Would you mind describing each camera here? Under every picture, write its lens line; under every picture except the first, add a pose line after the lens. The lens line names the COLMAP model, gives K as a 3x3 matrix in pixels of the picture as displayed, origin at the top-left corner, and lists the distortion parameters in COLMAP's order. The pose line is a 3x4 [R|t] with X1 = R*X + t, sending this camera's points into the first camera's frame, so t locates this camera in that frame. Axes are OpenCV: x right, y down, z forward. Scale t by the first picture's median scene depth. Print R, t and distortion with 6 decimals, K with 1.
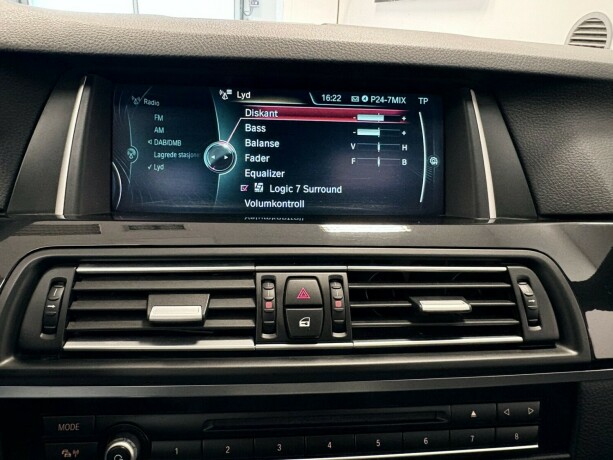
lens RADIAL K [[439.1, 0, 288.1], [0, 439.1, 228.0], [0, 0, 1]] dist [0.003231, -0.001623]
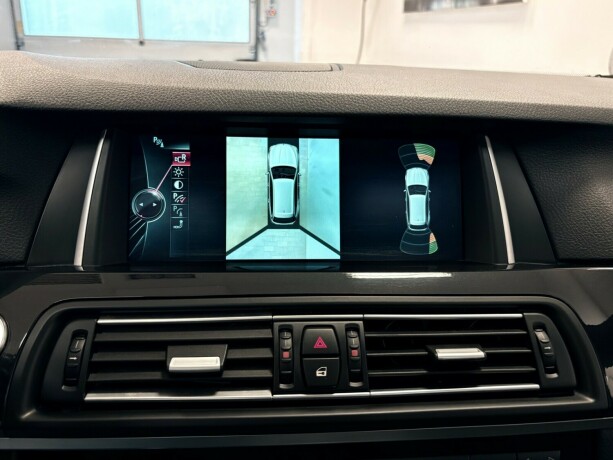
lens RADIAL K [[495.4, 0, 309.6], [0, 495.4, 229.8], [0, 0, 1]] dist [0.022493, -0.030573]
pose [[0.999941, -0.010272, -0.003419, 0.016742], [0.010045, 0.998096, -0.060854, -0.040750], [0.004038, 0.060816, 0.998141, -0.155768]]
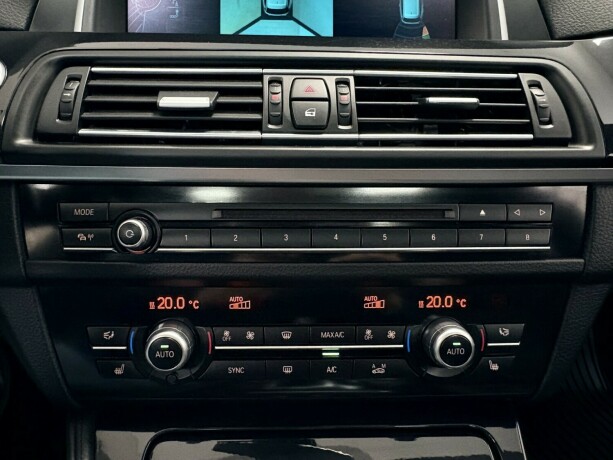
lens RADIAL K [[439.1, 0, 292.2], [0, 439.1, 230.0], [0, 0, 1]] dist [0.003231, -0.001623]
pose [[0.998492, -0.004804, -0.054686, 0.047160], [0.004516, 0.999975, -0.005386, 0.464483], [0.054710, 0.005131, 0.998489, -0.012577]]
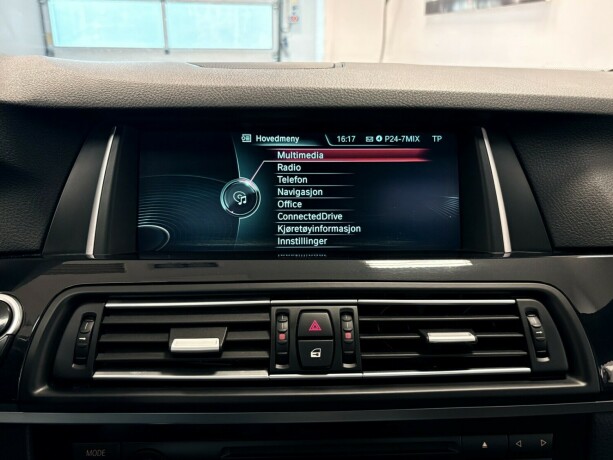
lens RADIAL K [[495.4, 0, 311.3], [0, 495.4, 232.2], [0, 0, 1]] dist [0.022493, -0.030573]
pose [[0.998591, -0.016160, -0.050549, 0.087203], [0.012765, 0.997686, -0.066788, 0.003389], [0.051511, 0.066048, 0.996486, -0.200079]]
